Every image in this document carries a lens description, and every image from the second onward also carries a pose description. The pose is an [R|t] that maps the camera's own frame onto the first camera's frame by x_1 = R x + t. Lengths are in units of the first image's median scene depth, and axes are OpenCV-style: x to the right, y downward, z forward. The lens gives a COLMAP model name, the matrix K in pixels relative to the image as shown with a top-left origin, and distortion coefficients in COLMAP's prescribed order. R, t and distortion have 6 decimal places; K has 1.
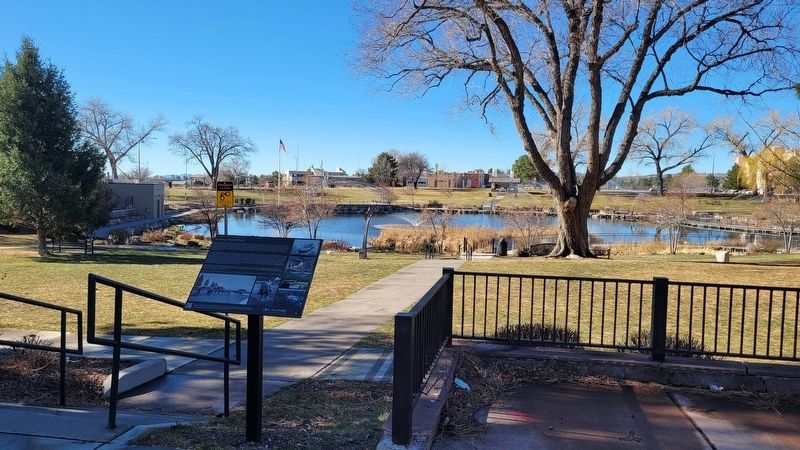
lens RADIAL K [[598.3, 0, 403.9], [0, 598.3, 222.0], [0, 0, 1]] dist [0.045841, -0.005993]
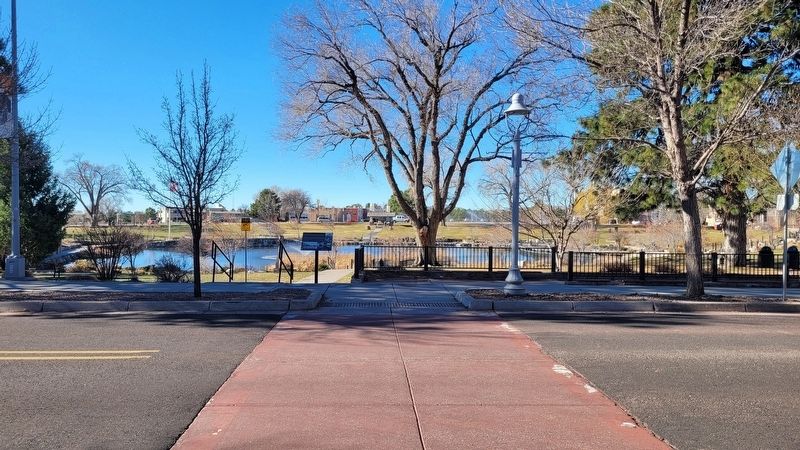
lens RADIAL K [[598.3, 0, 400.0], [0, 598.3, 223.1], [0, 0, 1]] dist [0.045841, -0.005993]
pose [[0.980639, -0.013188, 0.195377, -0.071198], [0.024033, 0.998292, -0.053245, 0.028001], [-0.194342, 0.056910, 0.979282, -0.439562]]
